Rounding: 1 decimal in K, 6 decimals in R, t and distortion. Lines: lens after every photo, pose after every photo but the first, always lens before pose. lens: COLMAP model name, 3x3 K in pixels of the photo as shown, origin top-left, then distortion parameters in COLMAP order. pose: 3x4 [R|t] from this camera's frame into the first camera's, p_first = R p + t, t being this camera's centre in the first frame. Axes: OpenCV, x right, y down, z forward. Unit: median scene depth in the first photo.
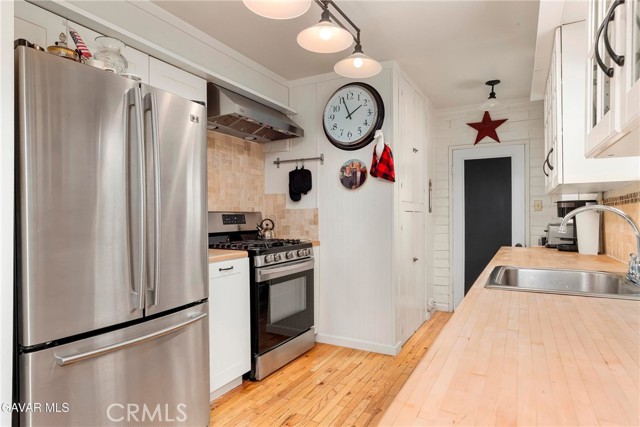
lens RADIAL K [[371.4, 0, 319.9], [0, 371.4, 217.6], [0, 0, 1]] dist [0.002007, 0.000311]
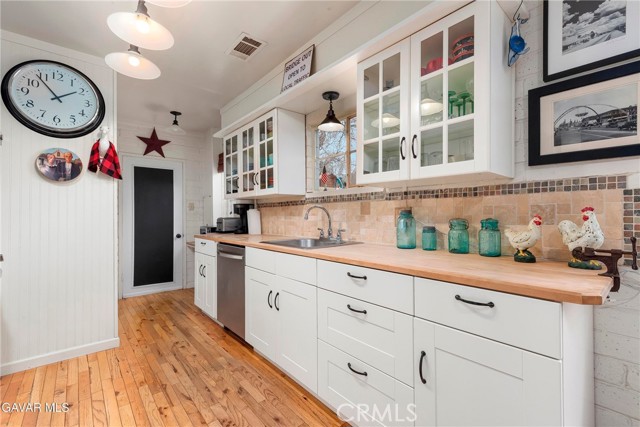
lens RADIAL K [[280.6, 0, 319.5], [0, 280.6, 213.4], [0, 0, 1]] dist [-0.000493, -0.000073]
pose [[0.350811, 0.005847, 0.936428, -0.342142], [0.008923, 0.999914, -0.009586, 0.012048], [-0.936404, 0.011718, 0.350728, 0.195133]]
